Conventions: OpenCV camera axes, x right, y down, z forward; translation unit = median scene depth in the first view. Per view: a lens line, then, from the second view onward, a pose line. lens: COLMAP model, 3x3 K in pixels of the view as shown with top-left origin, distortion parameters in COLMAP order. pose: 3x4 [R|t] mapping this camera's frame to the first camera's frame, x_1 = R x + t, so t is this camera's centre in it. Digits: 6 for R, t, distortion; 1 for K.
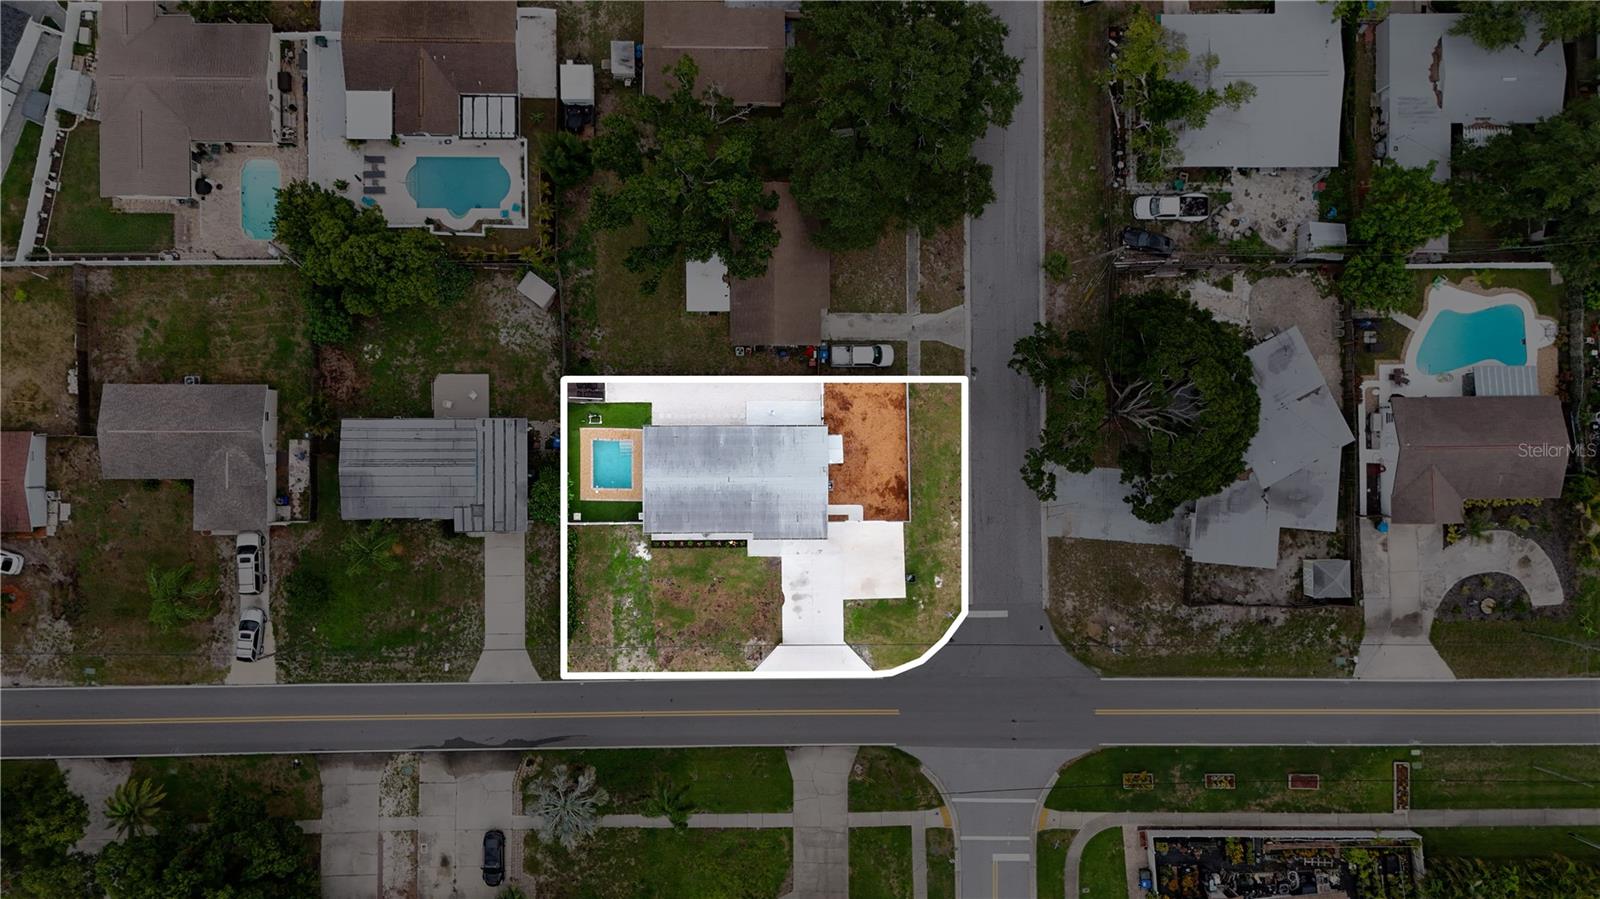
lens RADIAL K [[1194.5, 0, 805.6], [0, 1194.5, 452.8], [0, 0, 1]] dist [0.033109, -0.005713]
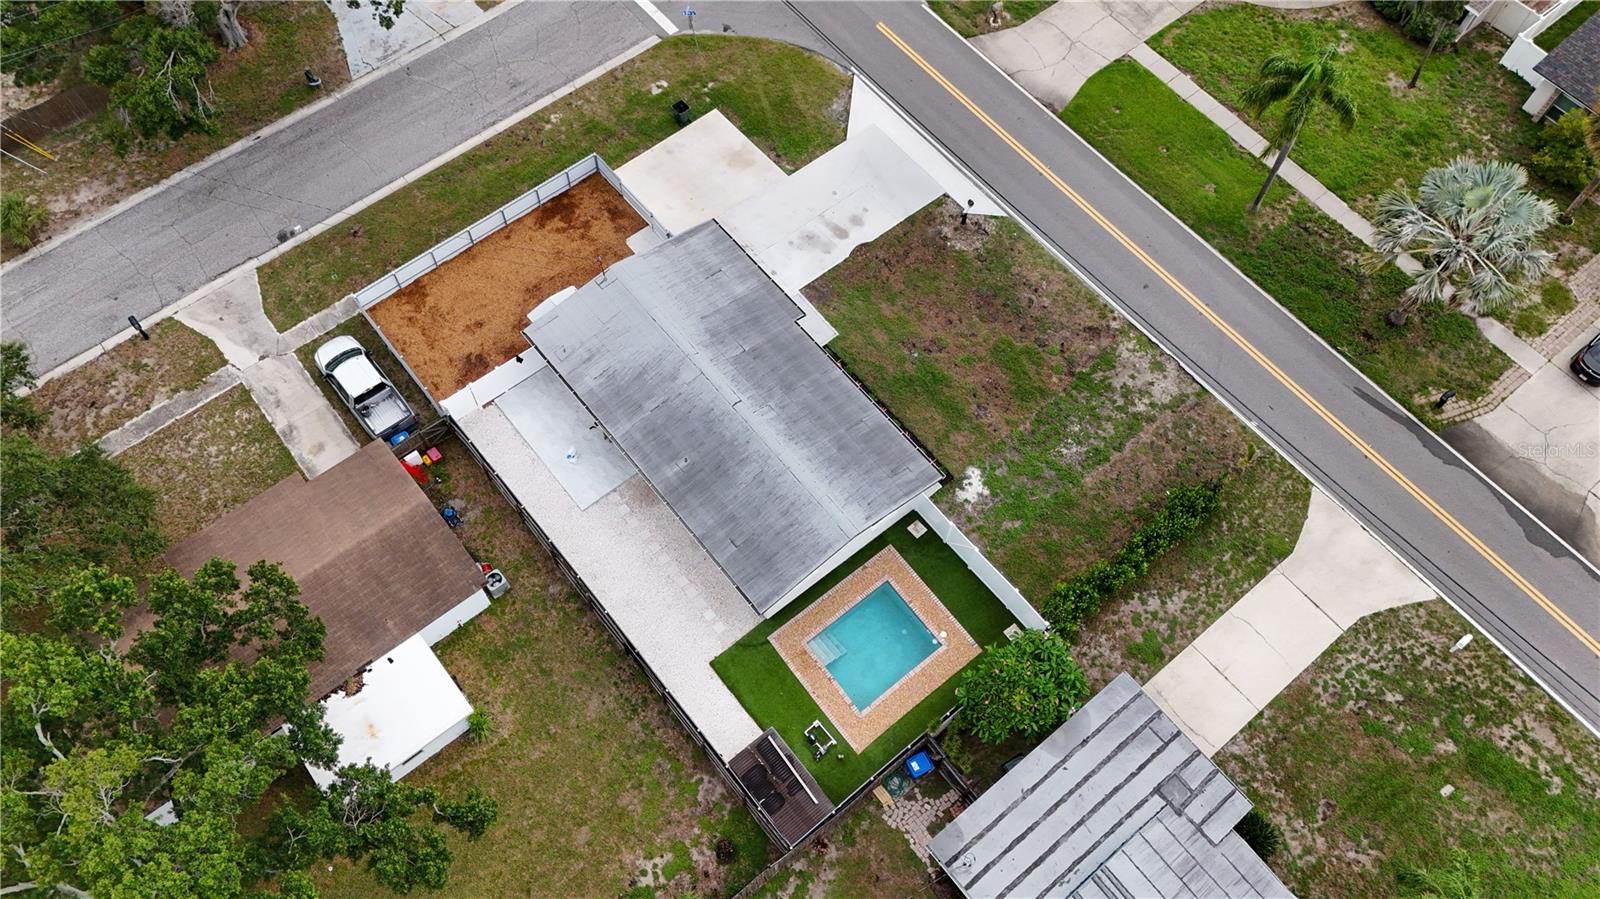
lens RADIAL K [[1194.5, 0, 805.6], [0, 1194.5, 452.8], [0, 0, 1]] dist [0.033109, -0.005713]
pose [[-0.627174, -0.707504, 0.325715, -0.239950], [0.776667, -0.536594, 0.329931, -0.117591], [-0.058651, 0.459896, 0.886034, 0.580995]]
